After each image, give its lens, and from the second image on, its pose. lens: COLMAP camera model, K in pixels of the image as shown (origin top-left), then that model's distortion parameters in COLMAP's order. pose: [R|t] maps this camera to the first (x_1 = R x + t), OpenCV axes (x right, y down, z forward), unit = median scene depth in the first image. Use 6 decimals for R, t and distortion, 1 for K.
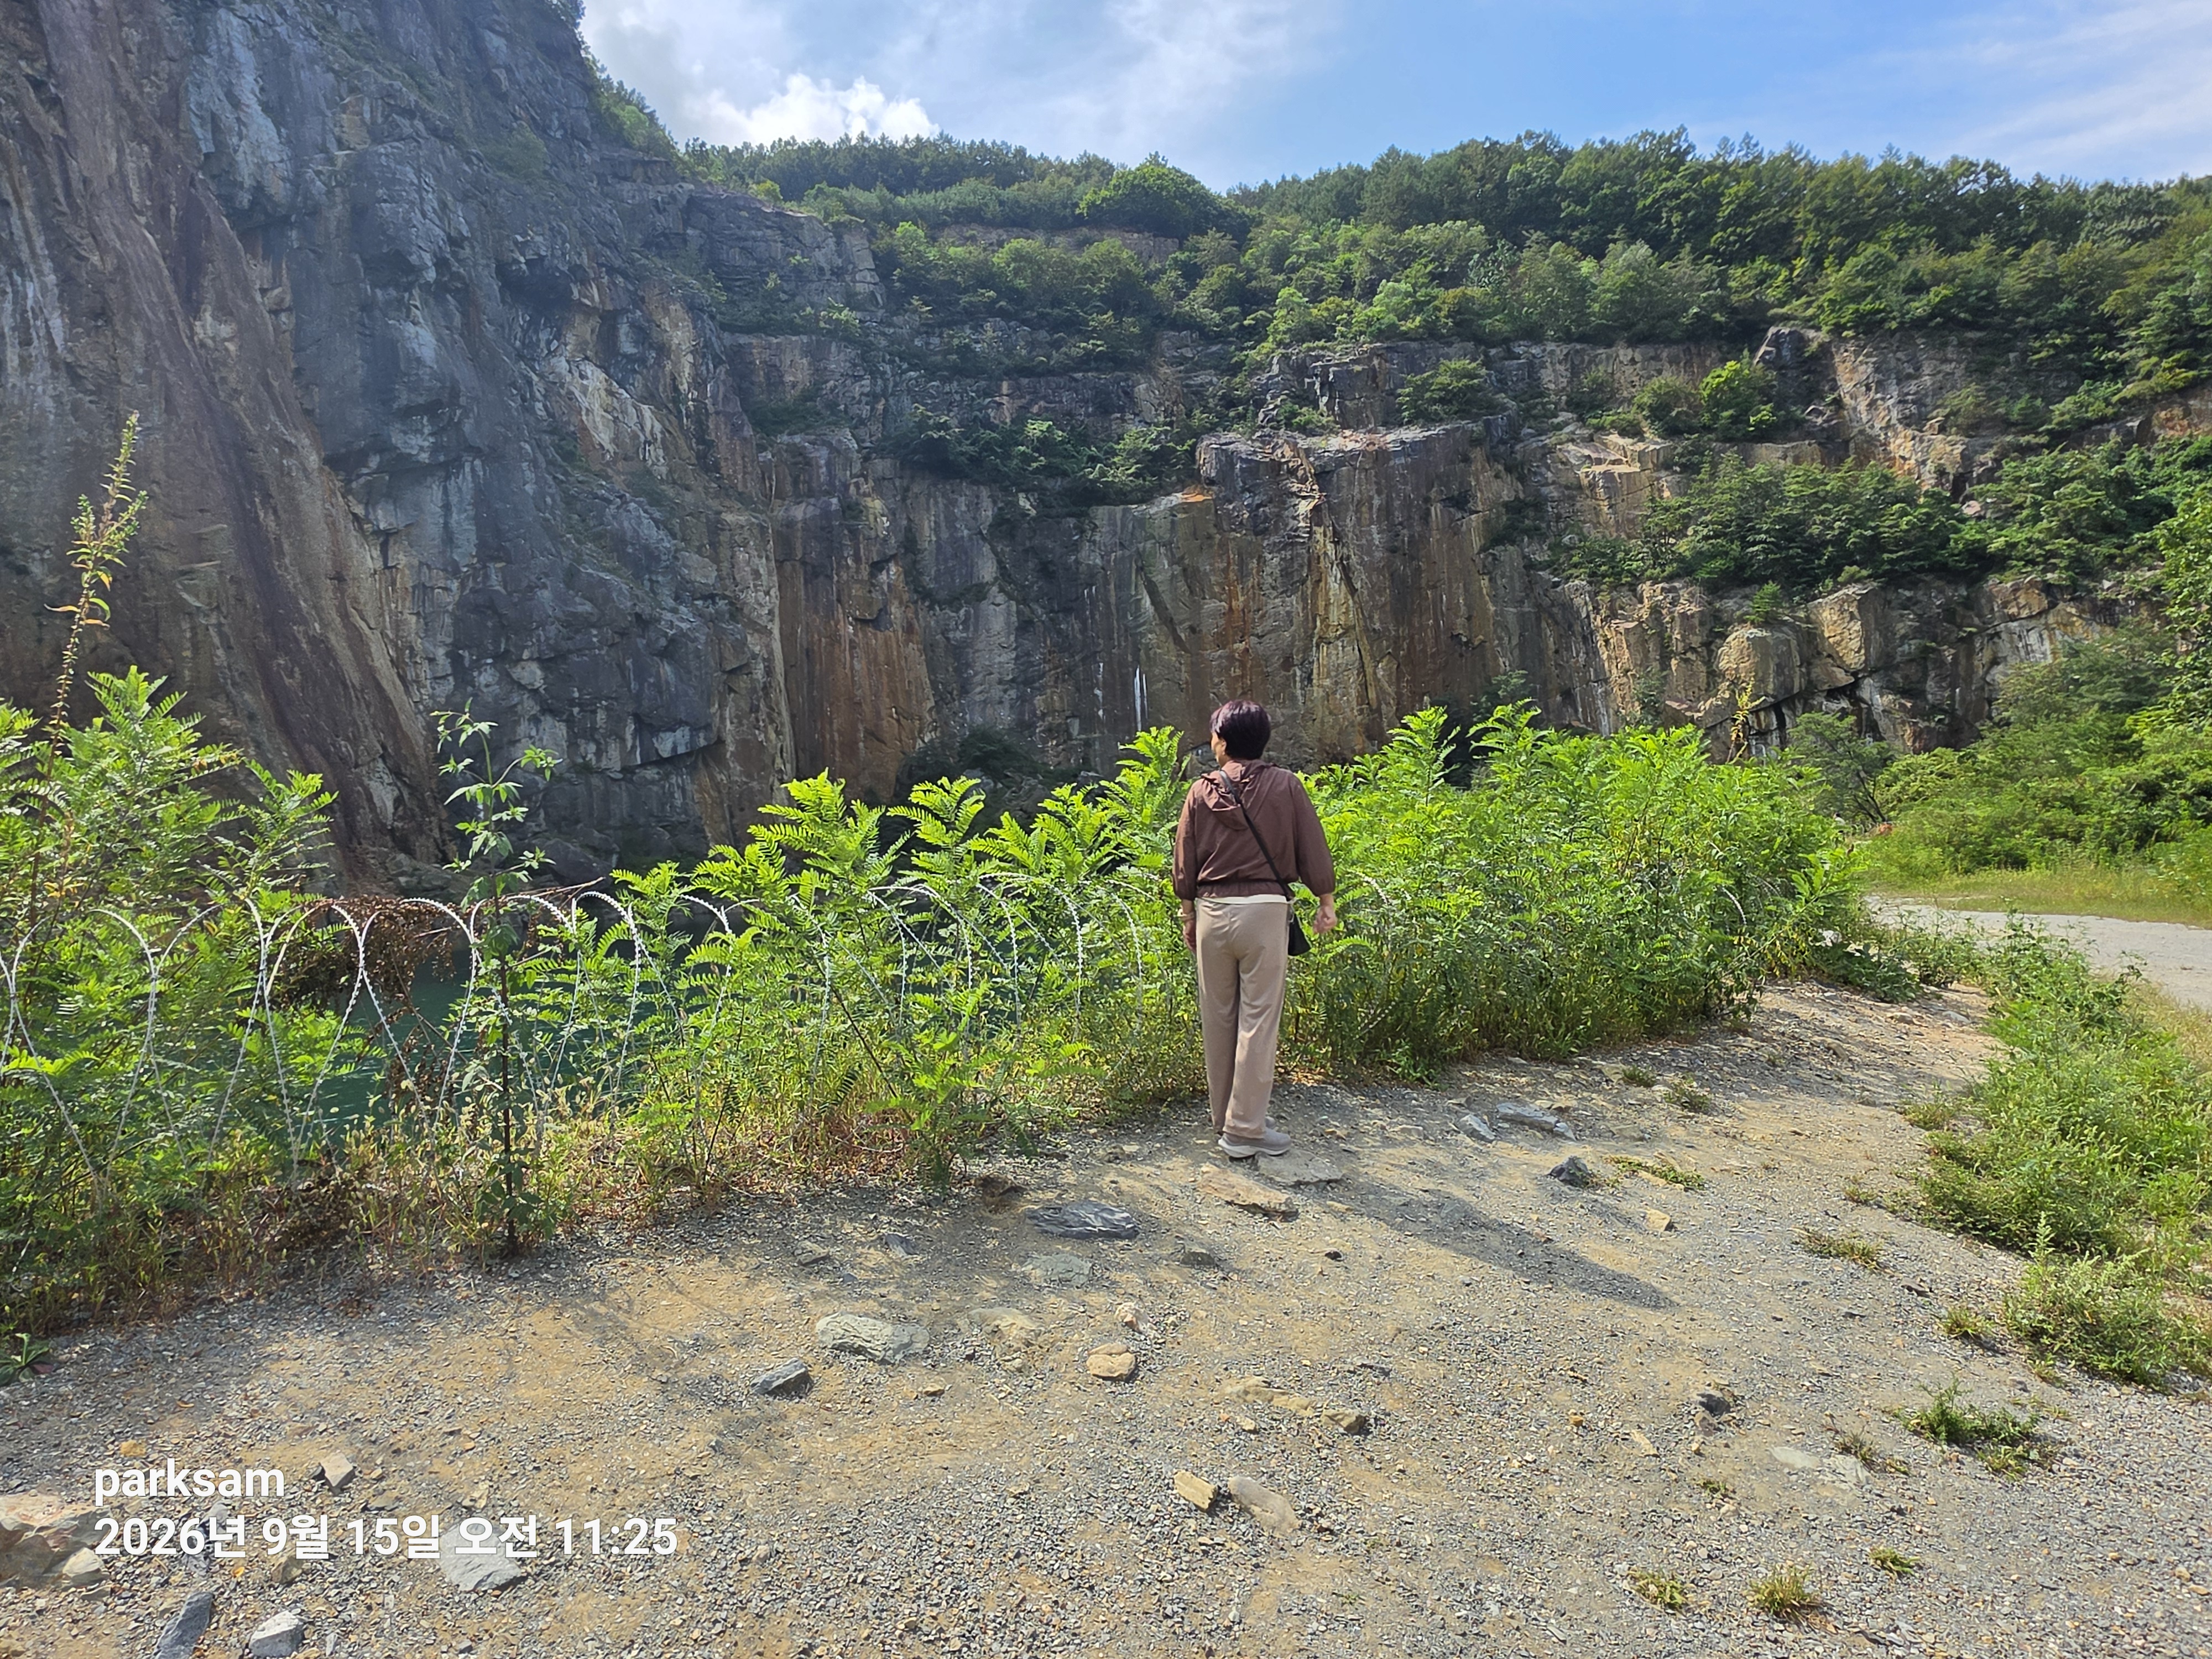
lens RADIAL K [[1369.3, 0, 1097.3], [0, 1369.3, 832.0], [0, 0, 1]] dist [0.000702, -0.000493]
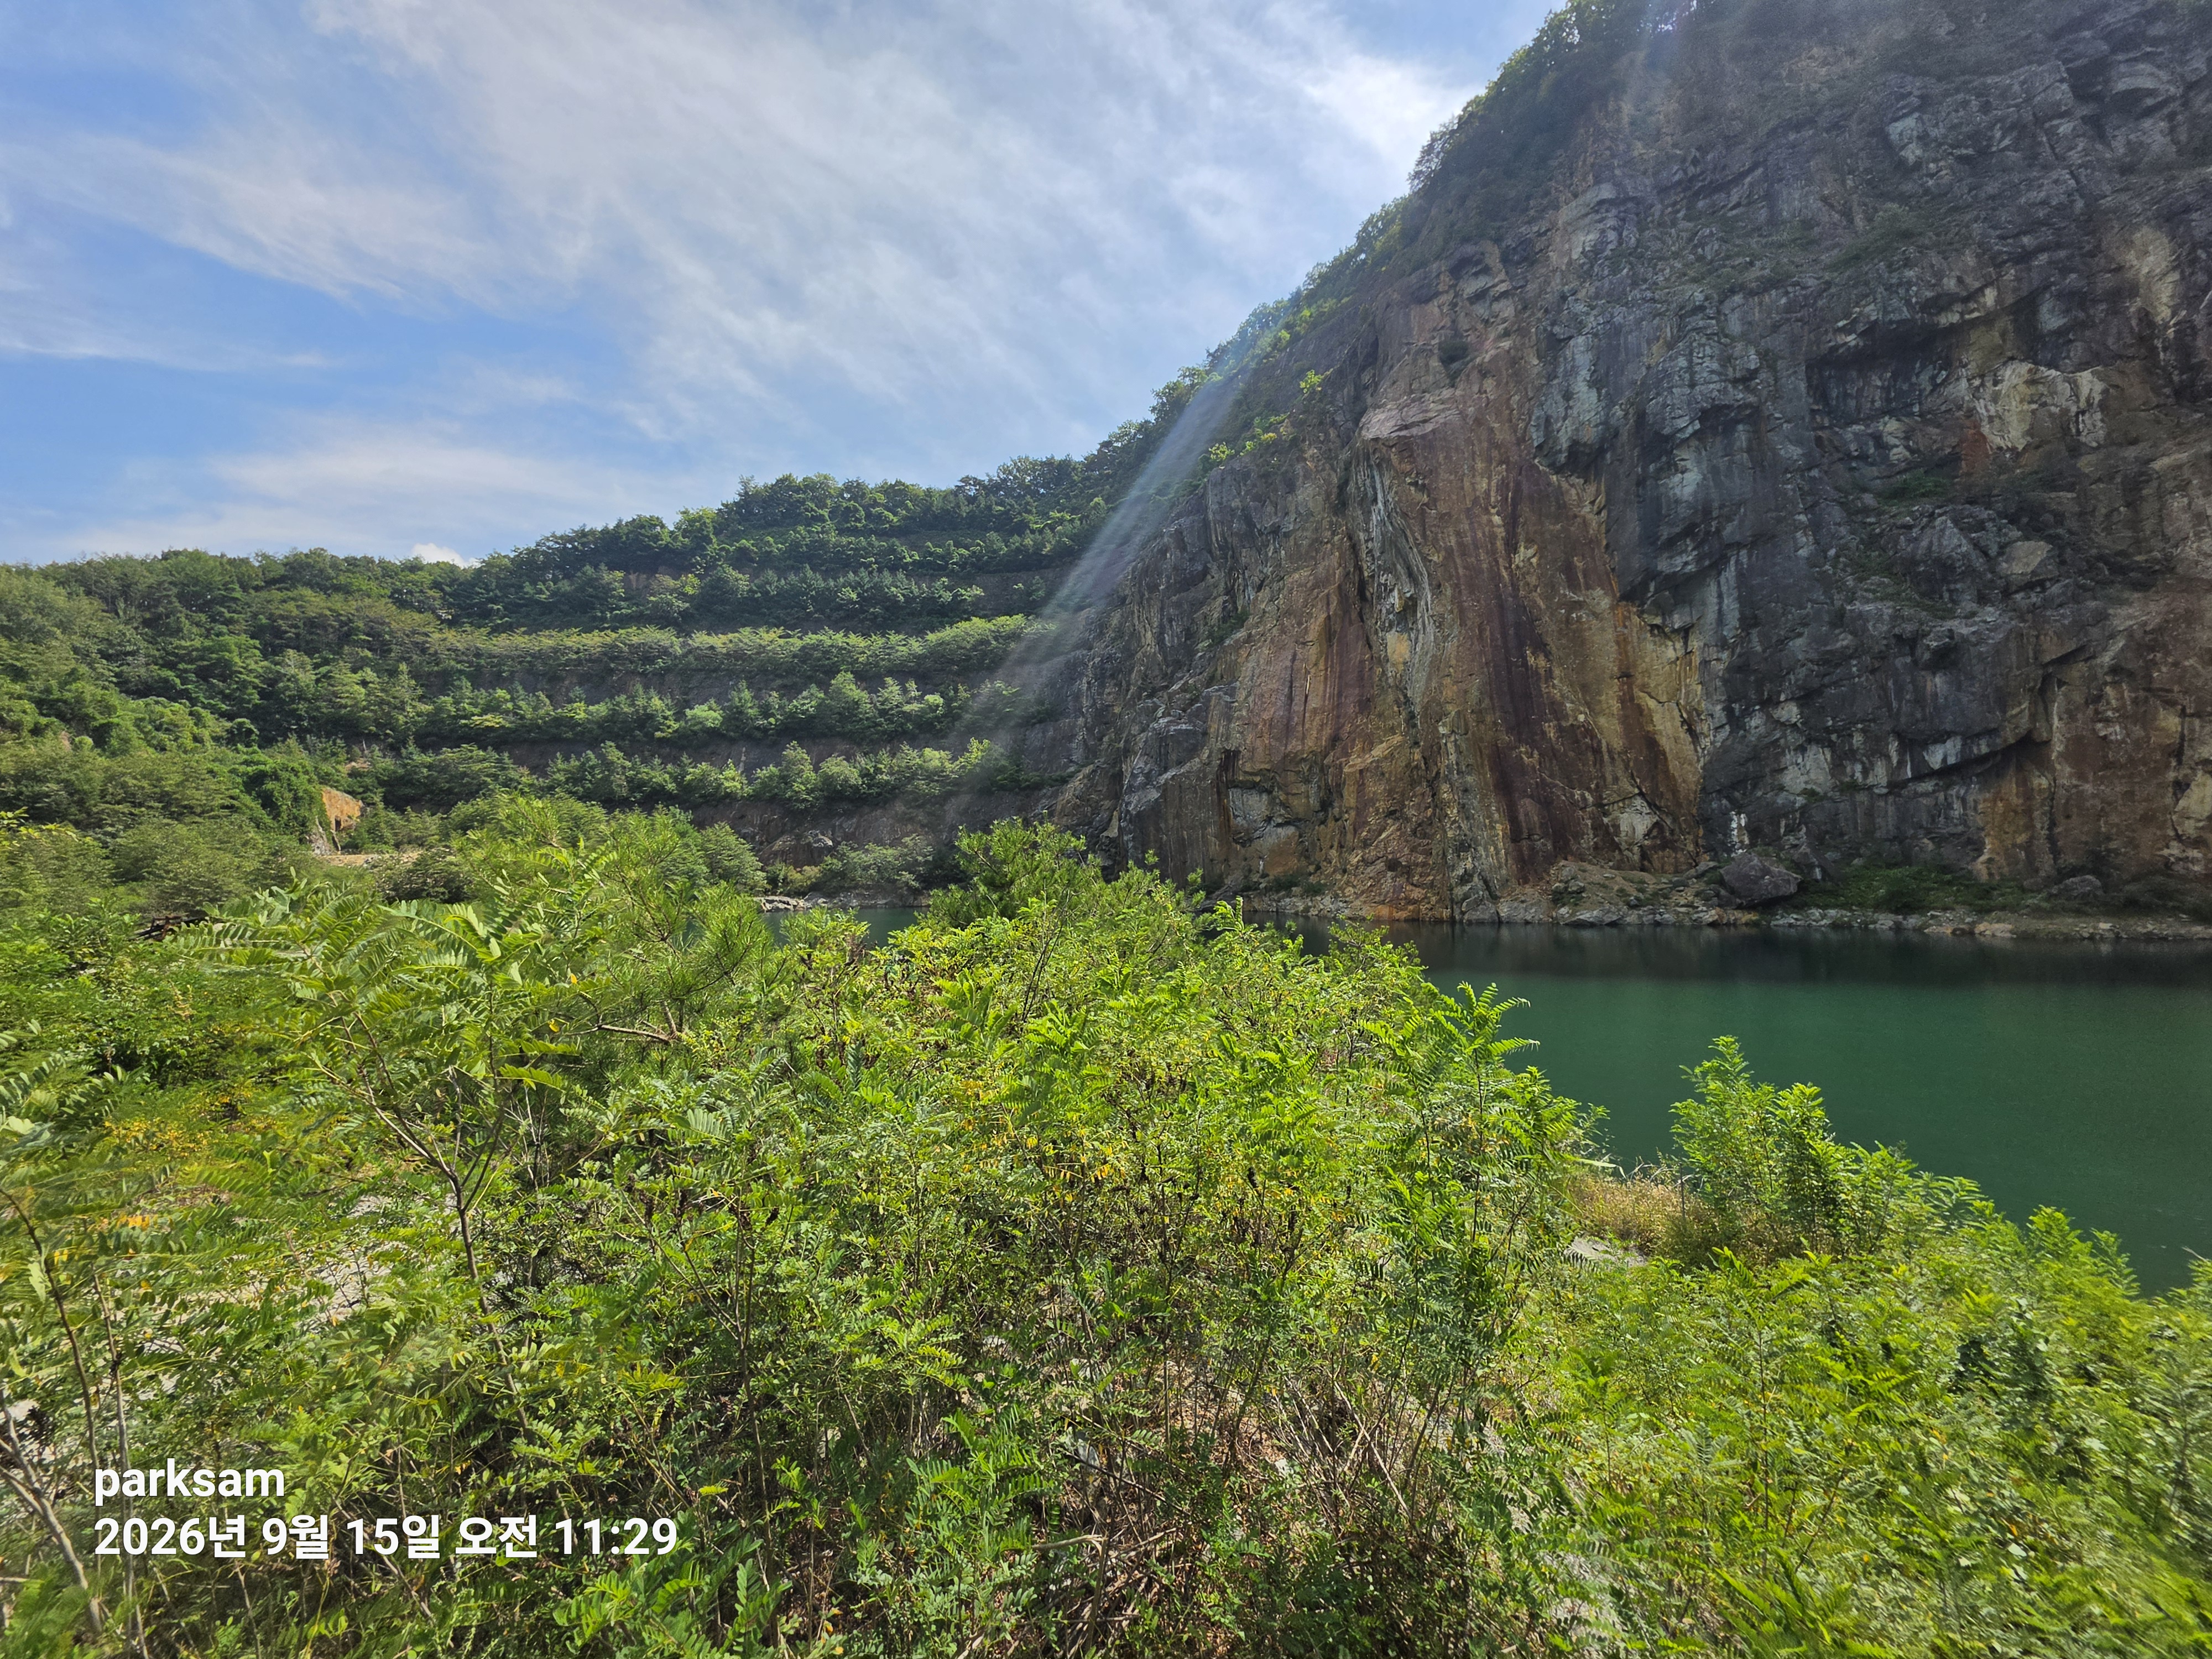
lens RADIAL K [[891.5, 0, 1101.4], [0, 891.5, 824.6], [0, 0, 1]] dist [0.001563, 0.000423]
pose [[-0.127119, 0.000979, -0.991887, 0.346331], [0.045416, 0.998956, -0.004834, -0.032456], [0.990847, -0.045662, -0.127031, 0.396947]]
